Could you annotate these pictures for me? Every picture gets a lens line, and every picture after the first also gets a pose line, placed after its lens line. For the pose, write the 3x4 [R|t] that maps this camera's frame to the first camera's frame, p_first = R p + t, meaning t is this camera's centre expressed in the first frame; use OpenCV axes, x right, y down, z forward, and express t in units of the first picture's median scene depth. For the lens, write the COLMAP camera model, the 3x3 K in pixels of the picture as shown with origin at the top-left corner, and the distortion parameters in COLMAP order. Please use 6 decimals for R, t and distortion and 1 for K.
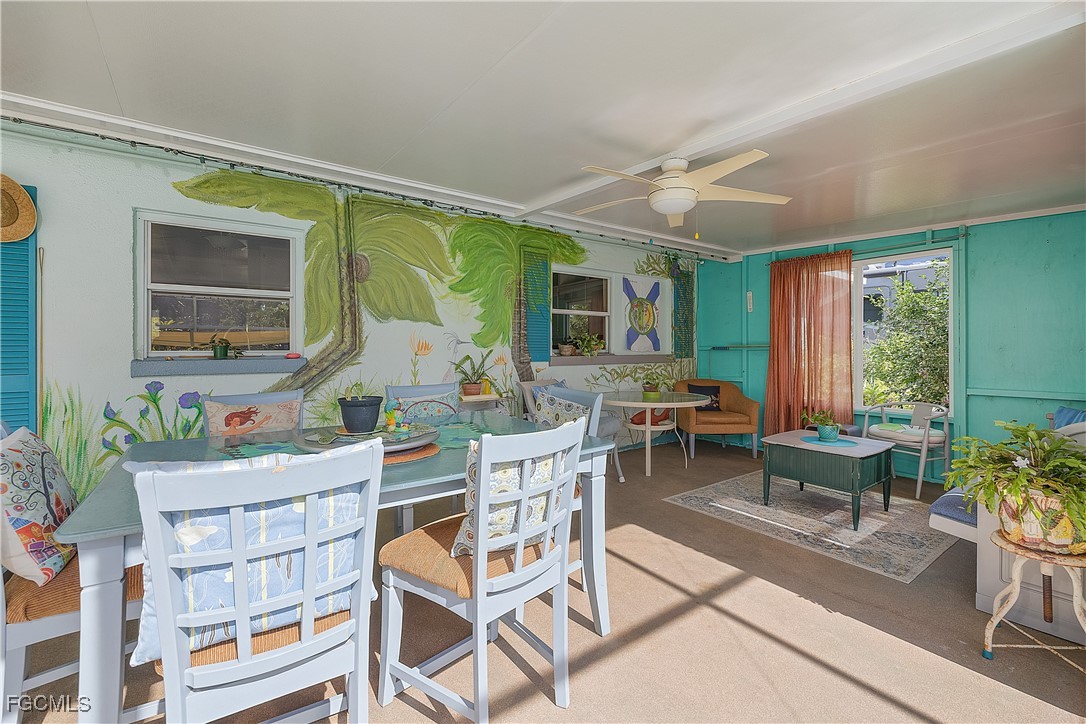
lens RADIAL K [[464.0, 0, 543.0], [0, 464.0, 353.2], [0, 0, 1]] dist [0.001010, 0.000112]
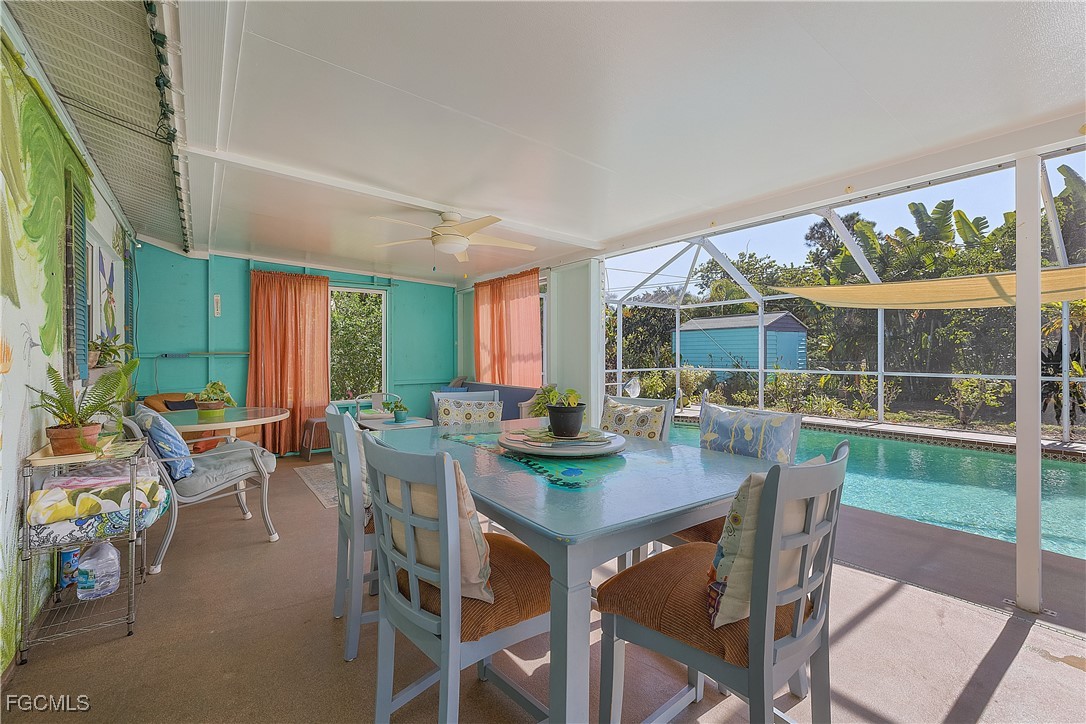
lens RADIAL K [[472.3, 0, 542.8], [0, 472.3, 358.3], [0, 0, 1]] dist [-0.000252, -0.000012]
pose [[0.008721, -0.000771, 0.999962, -0.556358], [0.005227, 0.999986, 0.000725, -0.002892], [-0.999948, 0.005221, 0.008725, 0.389740]]
